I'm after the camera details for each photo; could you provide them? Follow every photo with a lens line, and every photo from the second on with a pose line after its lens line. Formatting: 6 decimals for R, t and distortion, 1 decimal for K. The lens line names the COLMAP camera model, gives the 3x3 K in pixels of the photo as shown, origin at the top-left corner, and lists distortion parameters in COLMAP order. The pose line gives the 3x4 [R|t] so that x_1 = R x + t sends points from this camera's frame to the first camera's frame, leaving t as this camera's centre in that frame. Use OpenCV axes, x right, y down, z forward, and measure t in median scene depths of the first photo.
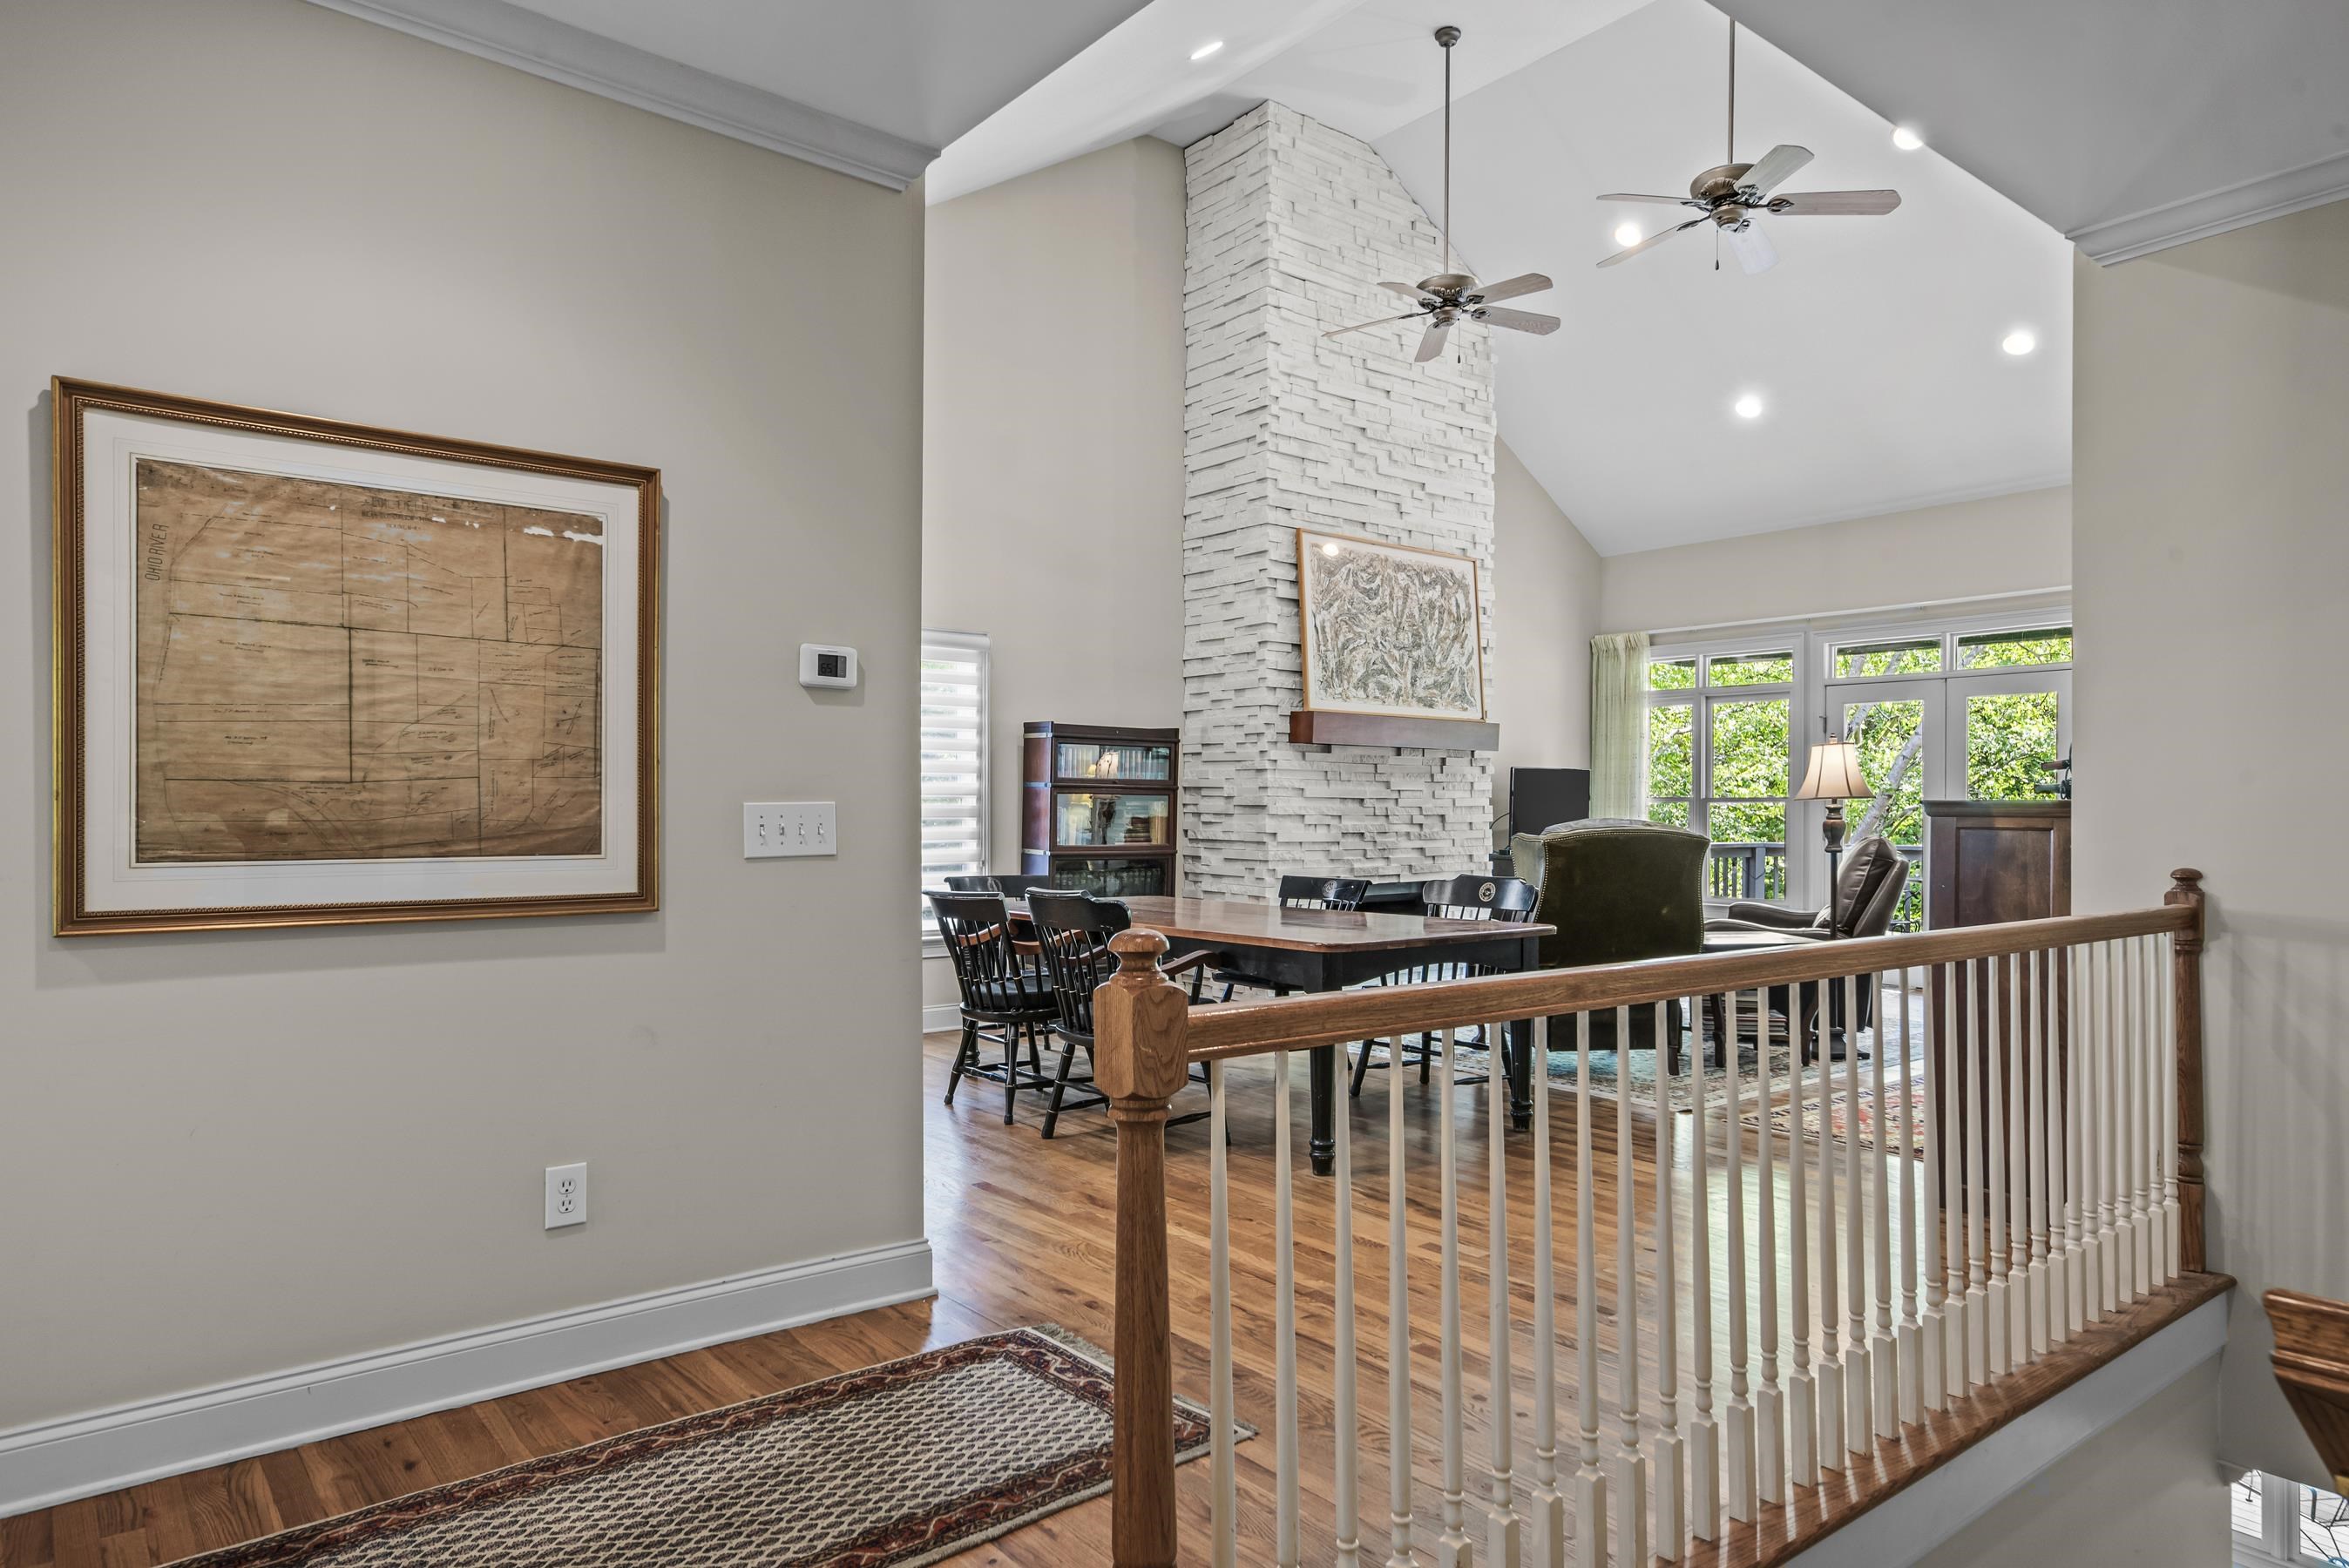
lens RADIAL K [[1458.9, 0, 1176.8], [0, 1458.9, 796.6], [0, 0, 1]] dist [0.002714, 0.000046]
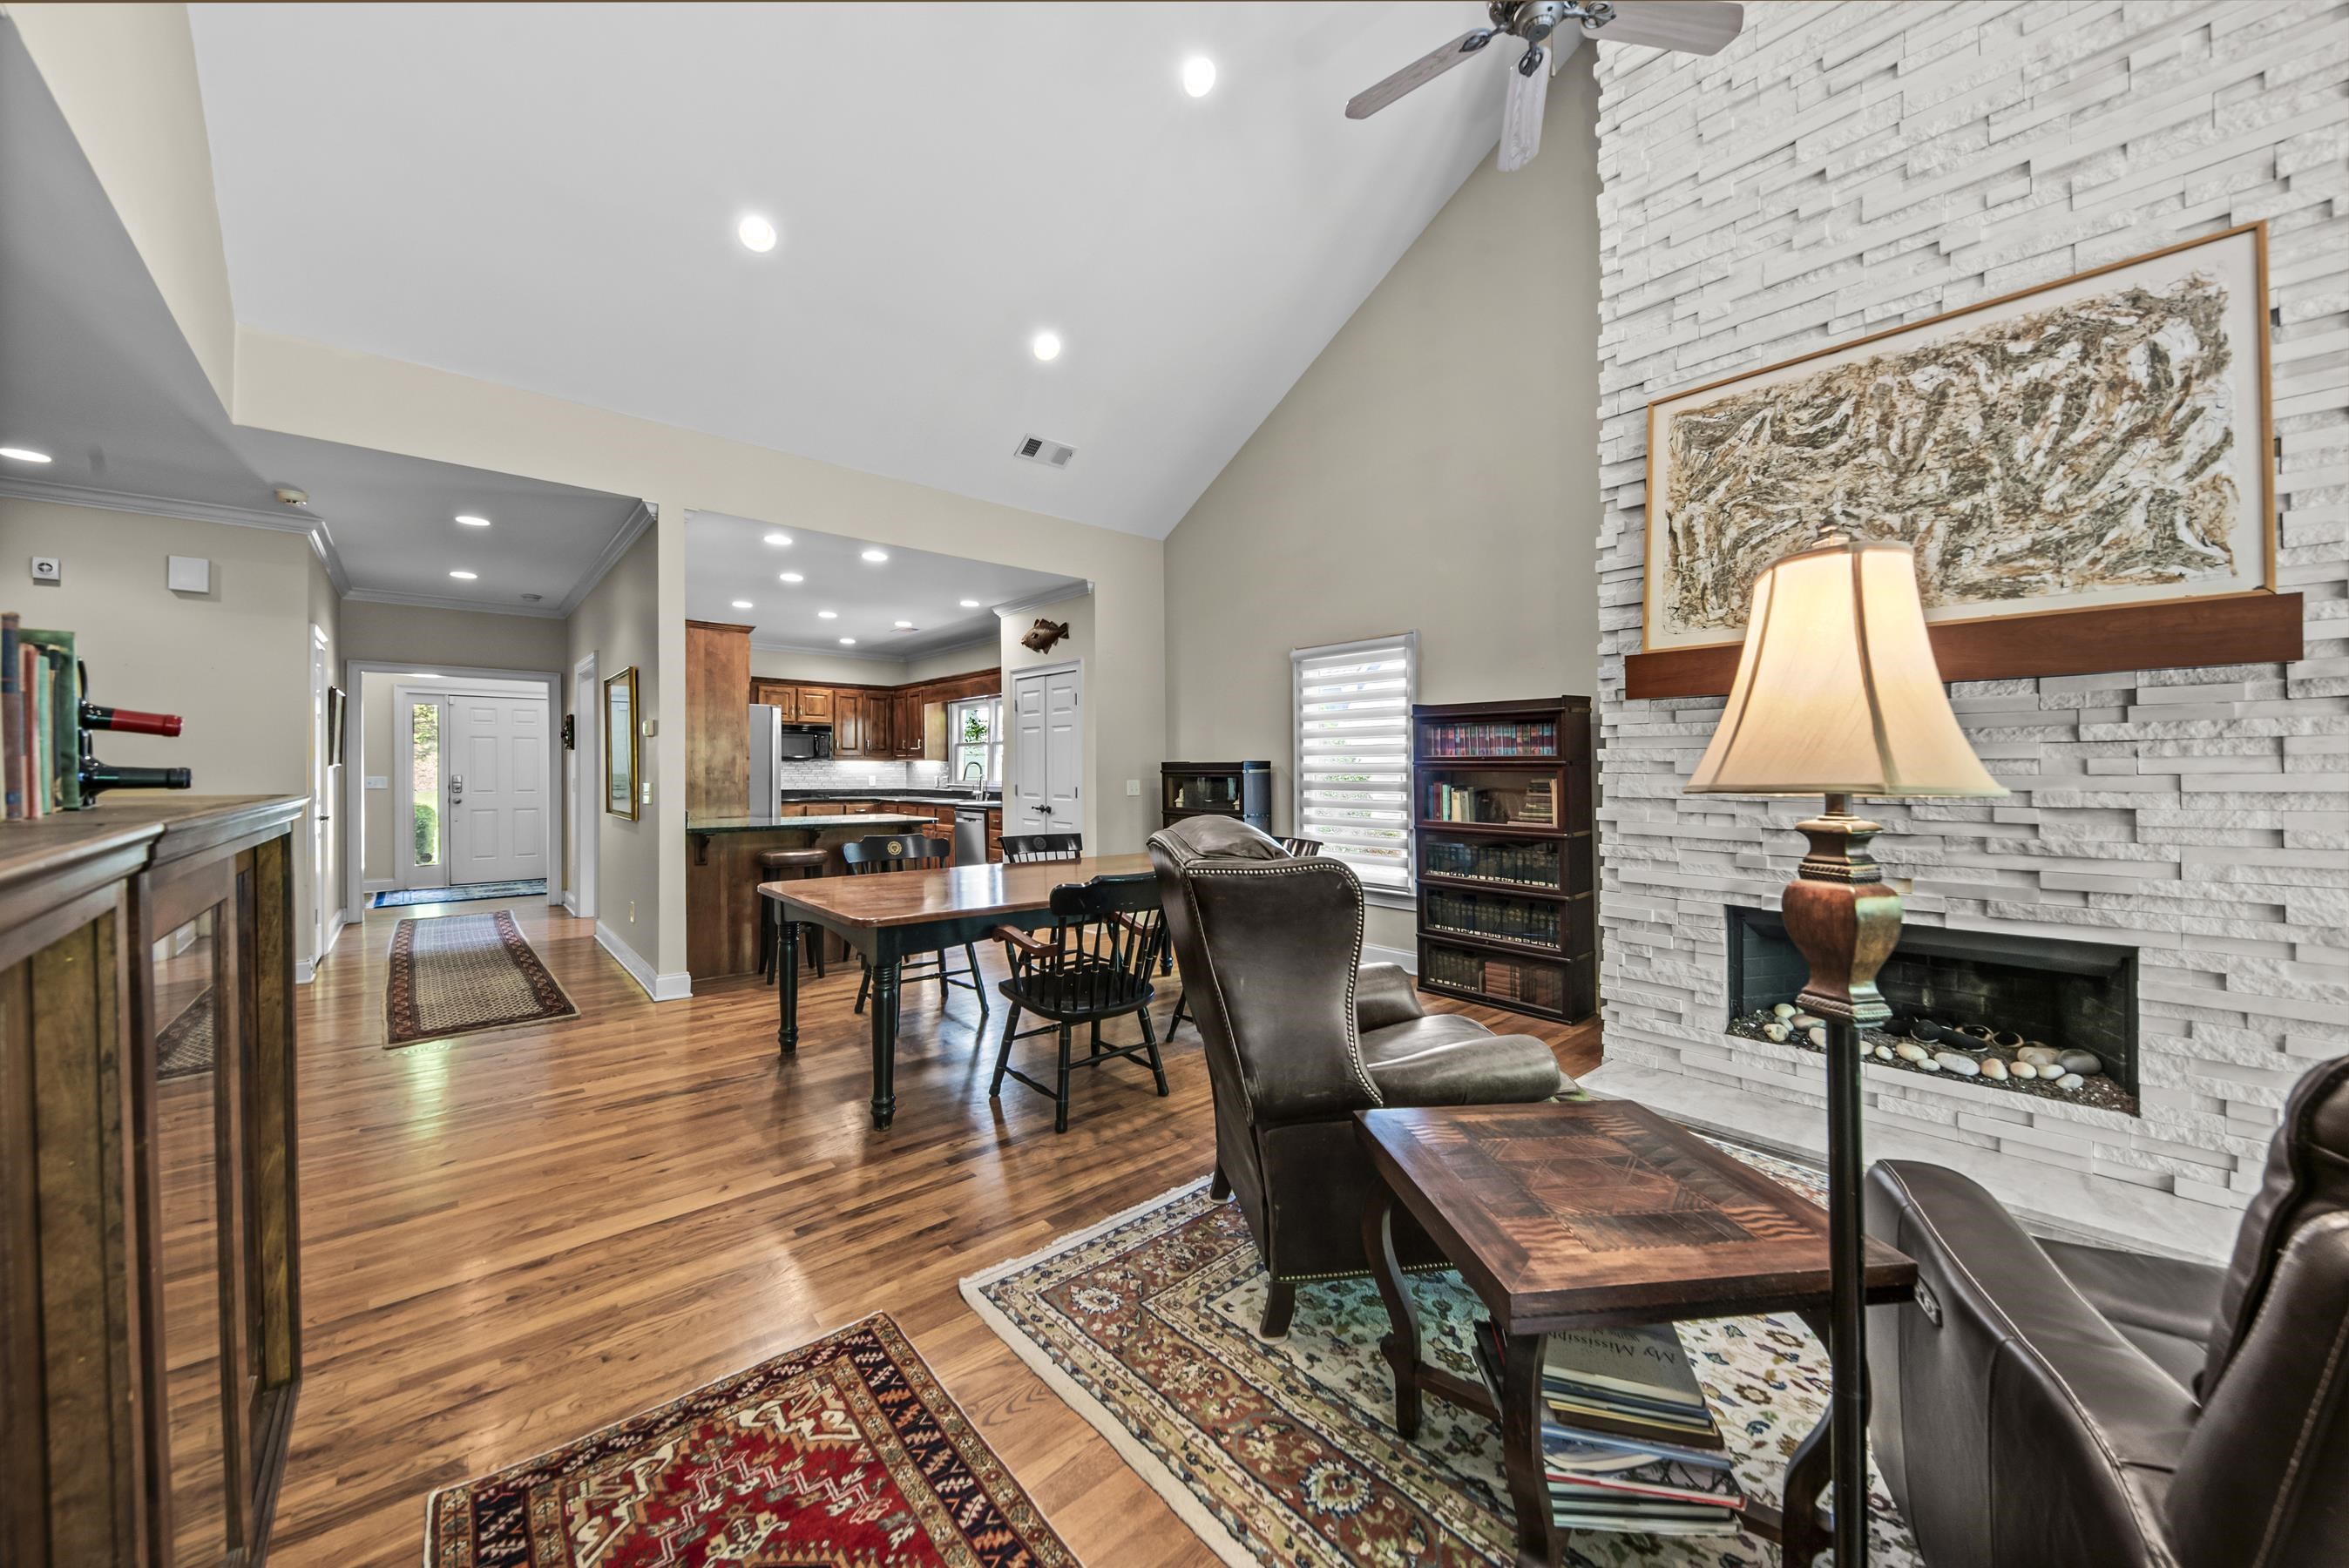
lens RADIAL K [[832.2, 0, 1175.7], [0, 832.2, 772.8], [0, 0, 1]] dist [-0.002050, -0.000106]
pose [[0.049307, -0.003130, -0.998779, 0.472361], [0.012405, 0.999920, -0.002521, -0.002146], [0.998707, -0.012265, 0.049342, 0.723985]]
